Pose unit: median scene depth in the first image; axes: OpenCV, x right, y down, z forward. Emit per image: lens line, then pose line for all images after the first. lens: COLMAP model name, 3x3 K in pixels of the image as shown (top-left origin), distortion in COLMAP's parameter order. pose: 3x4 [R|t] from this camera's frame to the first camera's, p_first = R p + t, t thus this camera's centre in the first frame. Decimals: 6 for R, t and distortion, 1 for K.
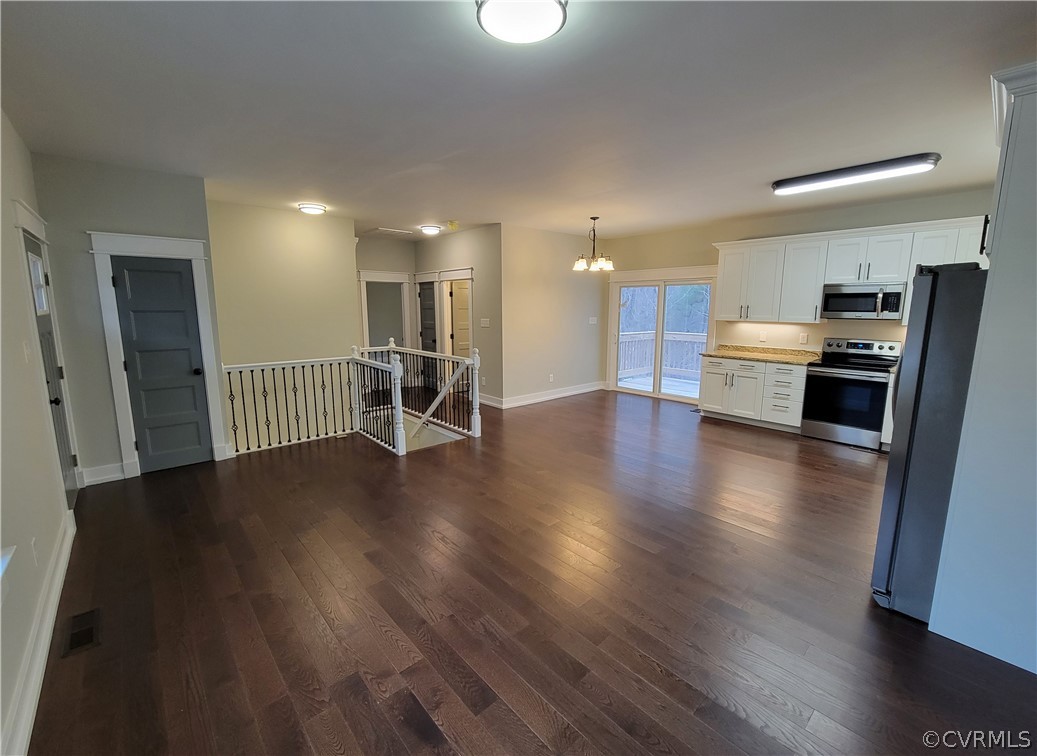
lens RADIAL K [[433.5, 0, 521.7], [0, 433.5, 377.5], [0, 0, 1]] dist [-0.000223, 0.000375]
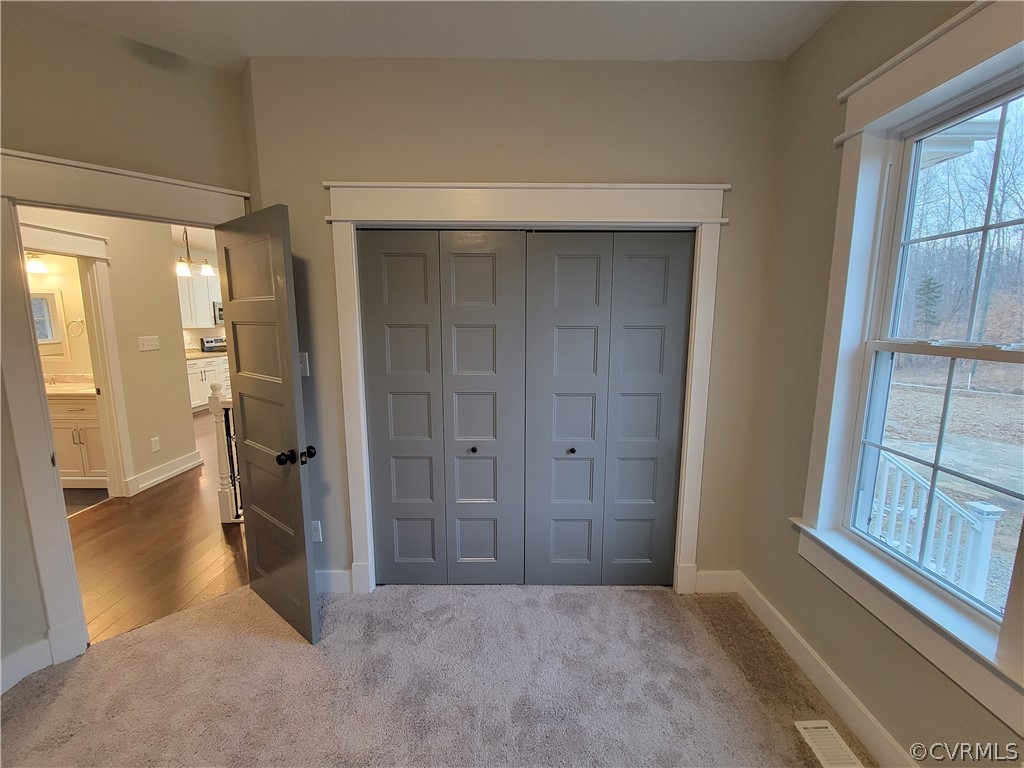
lens RADIAL K [[418.8, 0, 511.8], [0, 418.8, 384.2], [0, 0, 1]] dist [0.001247, -0.002534]
pose [[-0.740154, -0.108909, 0.663559, -1.054664], [0.102979, 0.956799, 0.271904, -0.224321], [-0.664505, 0.269584, -0.696963, 1.366307]]
